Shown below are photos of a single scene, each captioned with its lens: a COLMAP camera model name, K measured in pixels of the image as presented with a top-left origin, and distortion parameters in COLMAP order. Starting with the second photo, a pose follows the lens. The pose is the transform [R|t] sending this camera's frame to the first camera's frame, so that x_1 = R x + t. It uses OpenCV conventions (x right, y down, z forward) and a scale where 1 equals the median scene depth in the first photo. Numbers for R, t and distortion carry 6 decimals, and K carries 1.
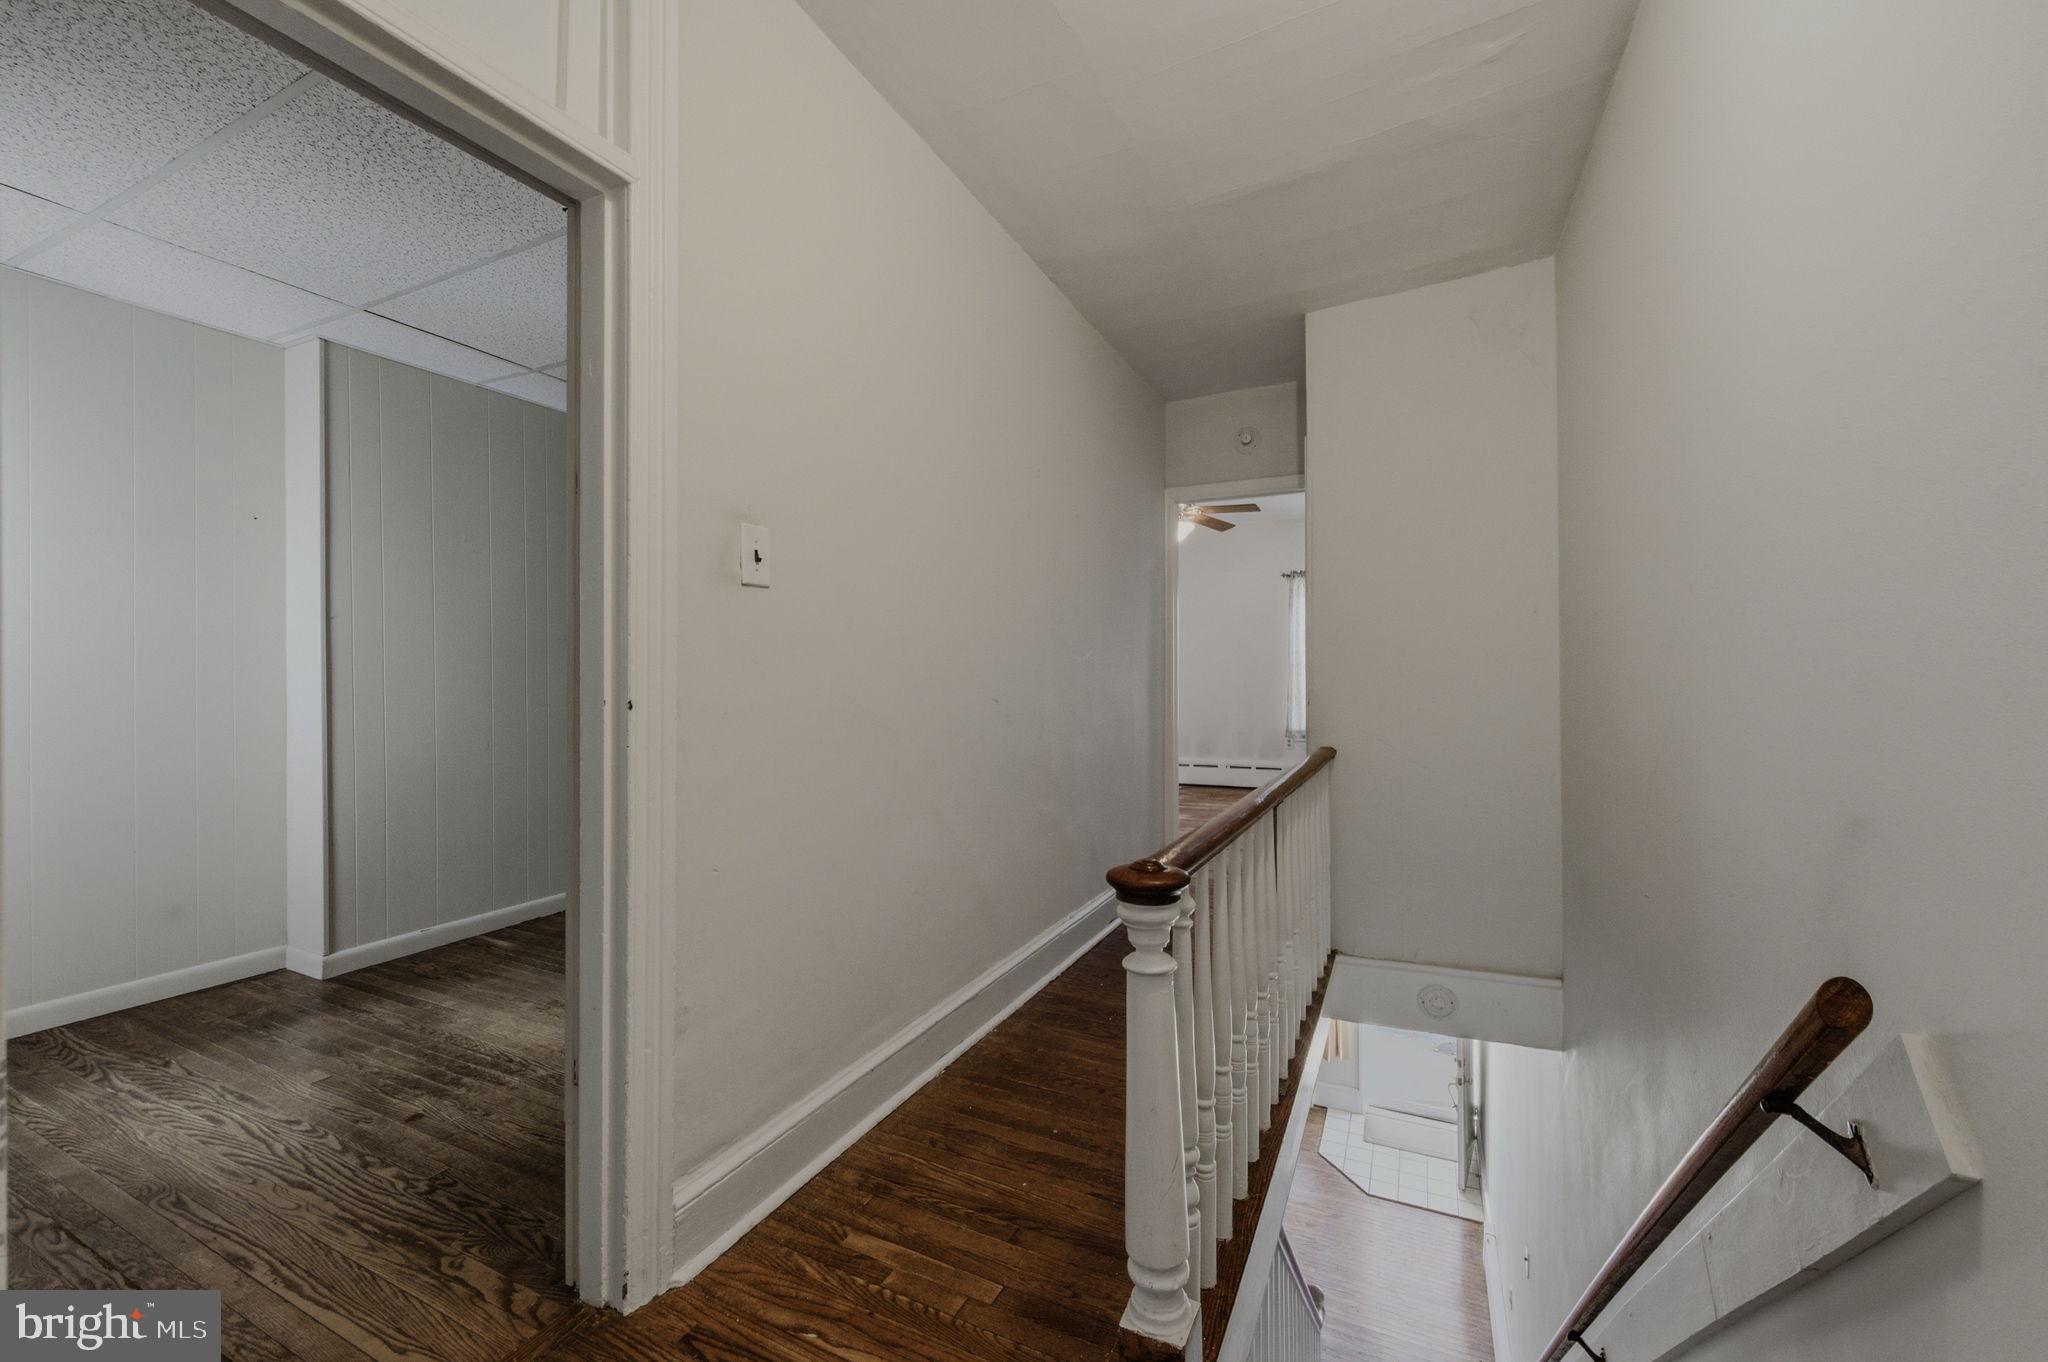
lens RADIAL K [[802.6, 0, 1018.7], [0, 802.6, 692.4], [0, 0, 1]] dist [0.003954, -0.001505]
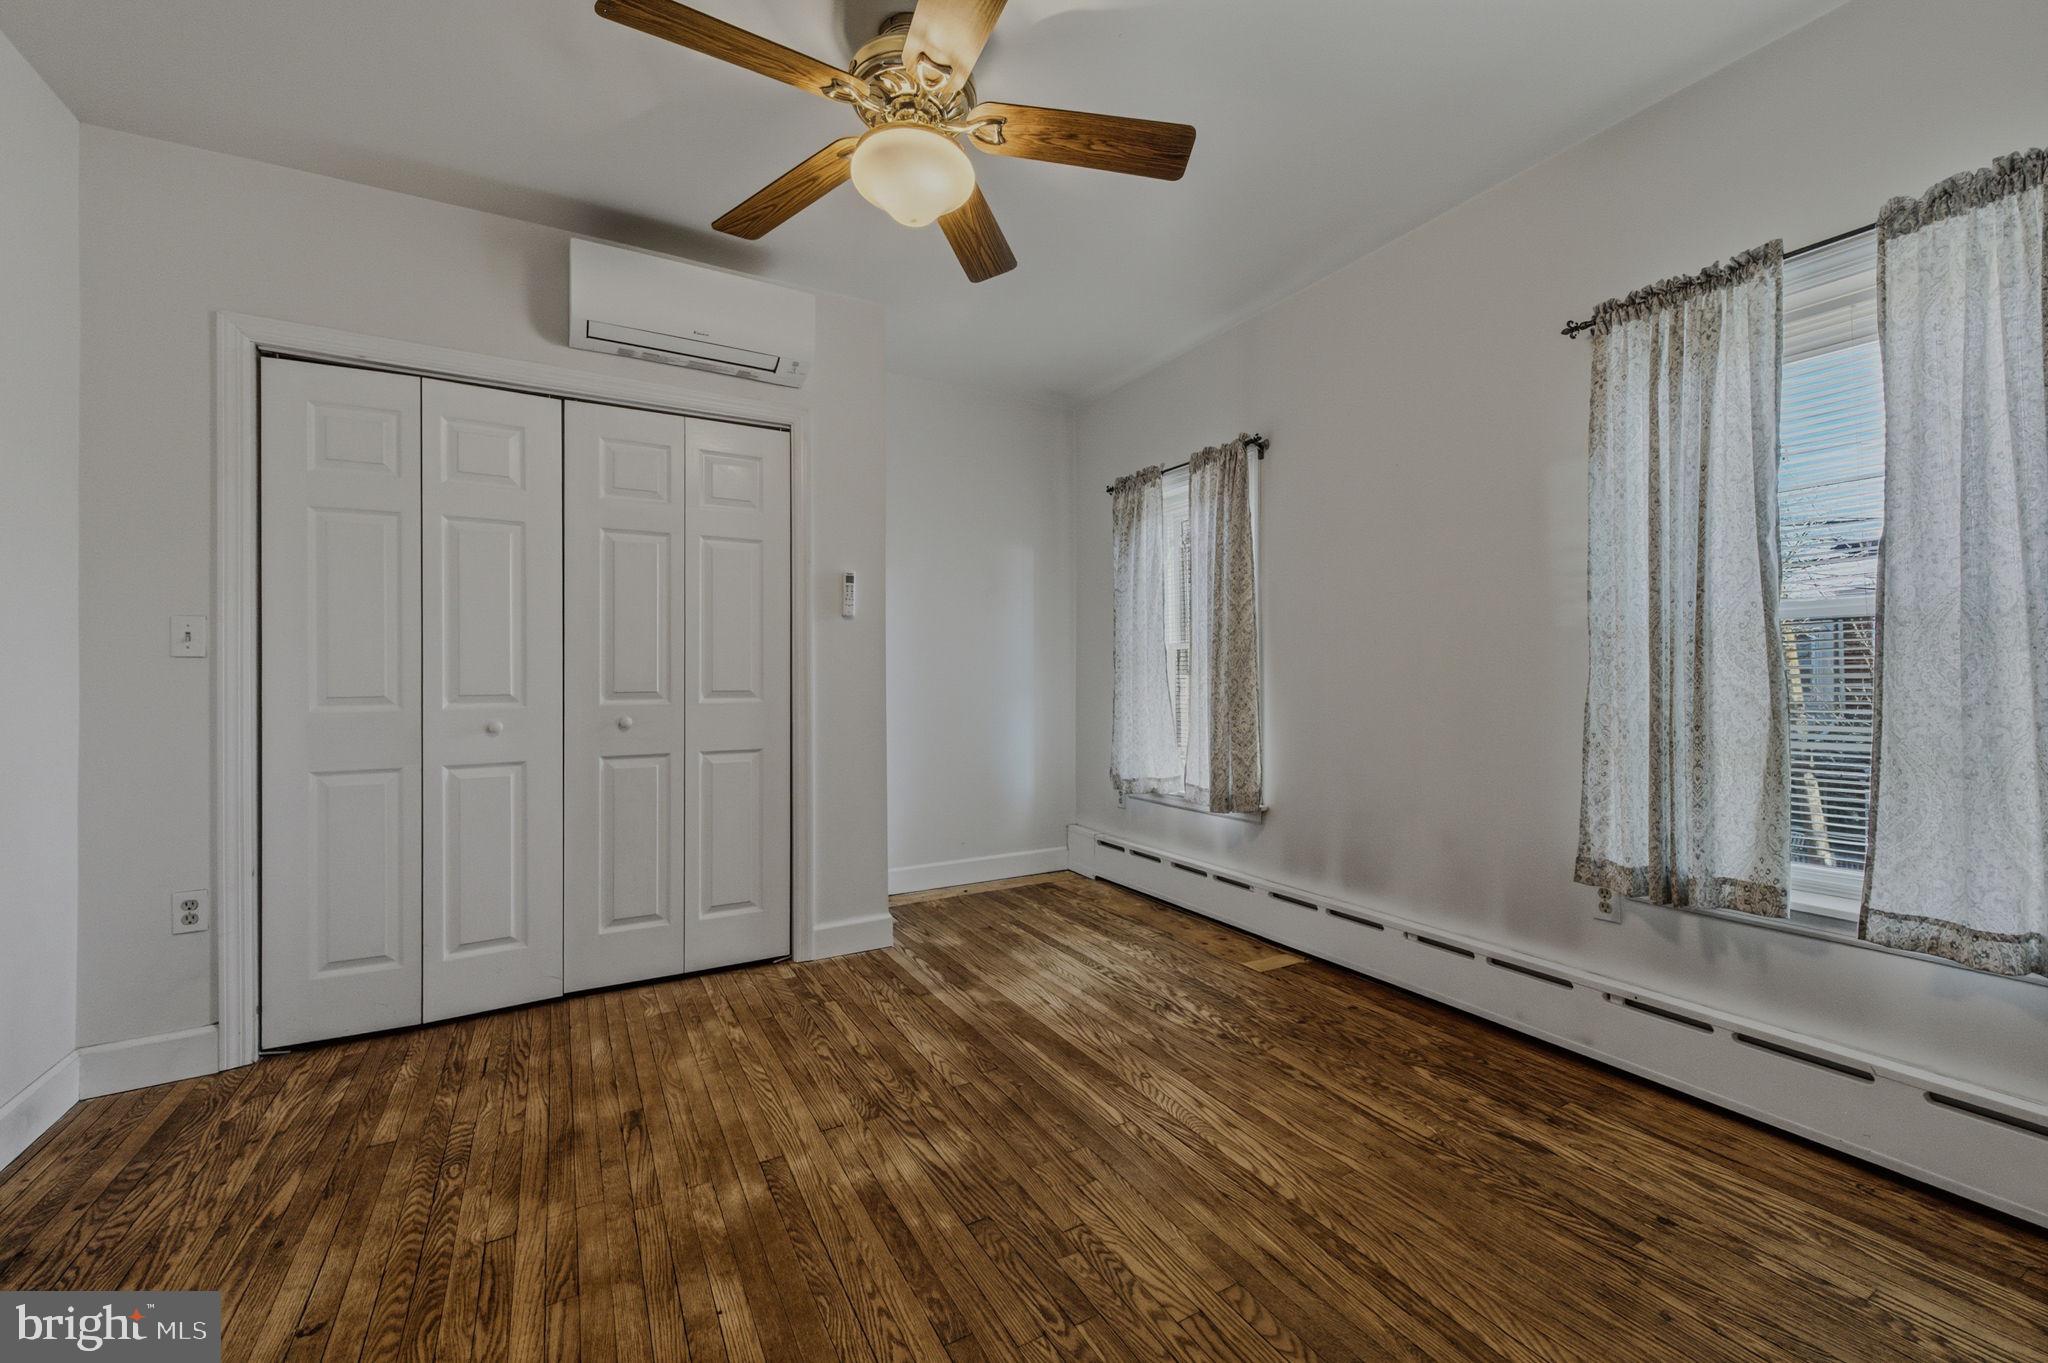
lens RADIAL K [[802.6, 0, 1021.0], [0, 802.6, 668.5], [0, 0, 1]] dist [0.003954, -0.001505]
pose [[0.829904, -0.004341, -0.557889, 0.326369], [0.004030, 0.999990, -0.001785, -0.022266], [0.557891, -0.000768, 0.829914, 0.642049]]
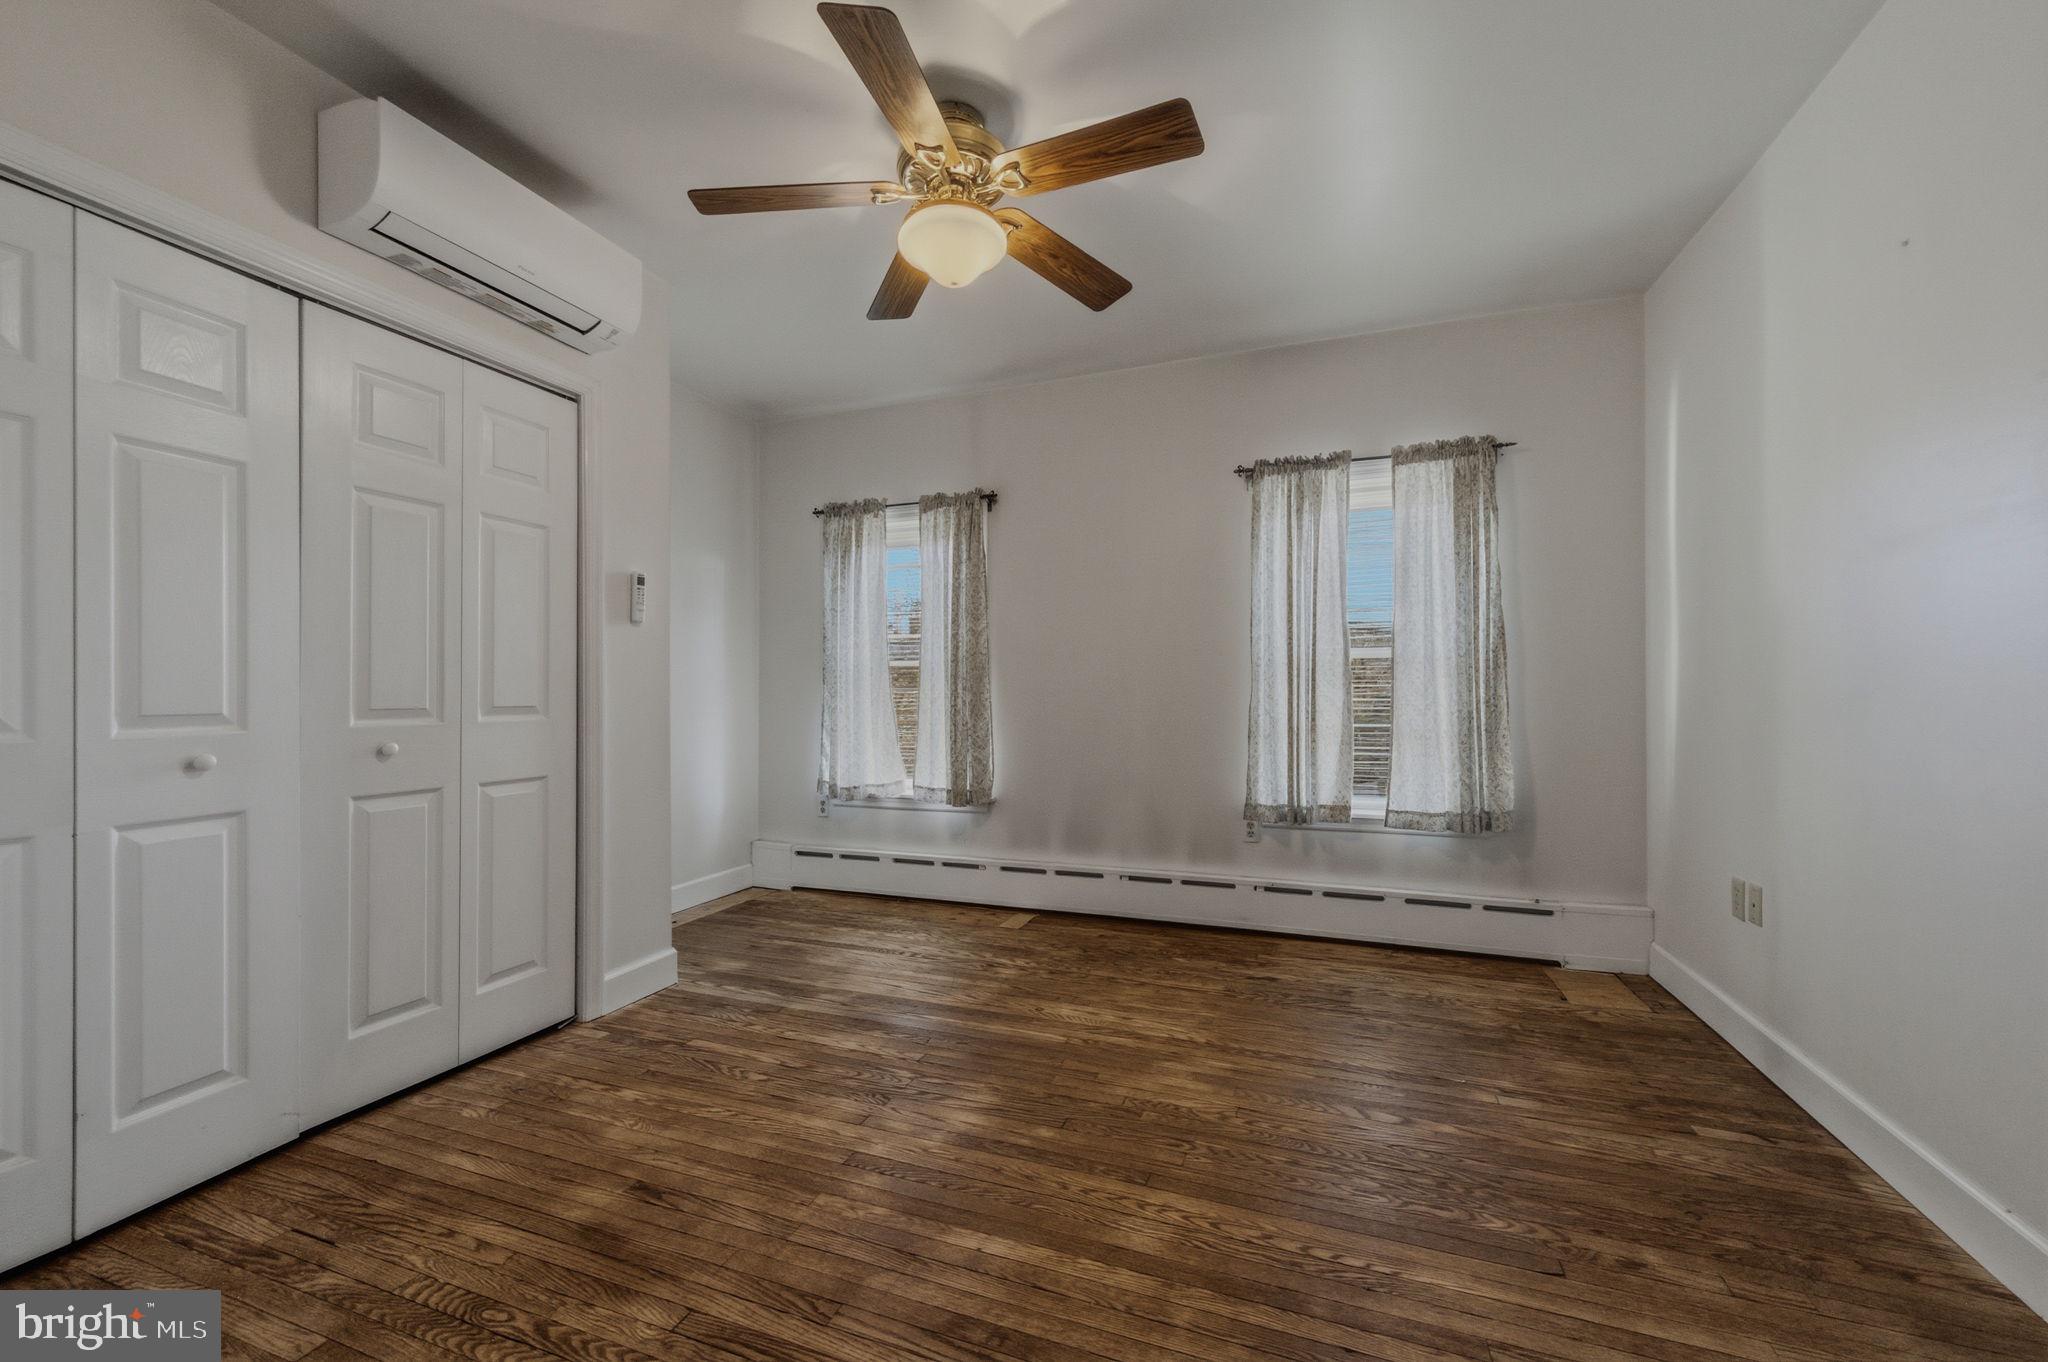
lens RADIAL K [[802.6, 0, 1012.2], [0, 802.6, 686.4], [0, 0, 1]] dist [0.003954, -0.001505]
pose [[0.995483, 0.001563, 0.094927, 0.154319], [-0.001438, 0.999998, -0.001384, -0.020463], [-0.094929, 0.001242, 0.995483, 0.548656]]
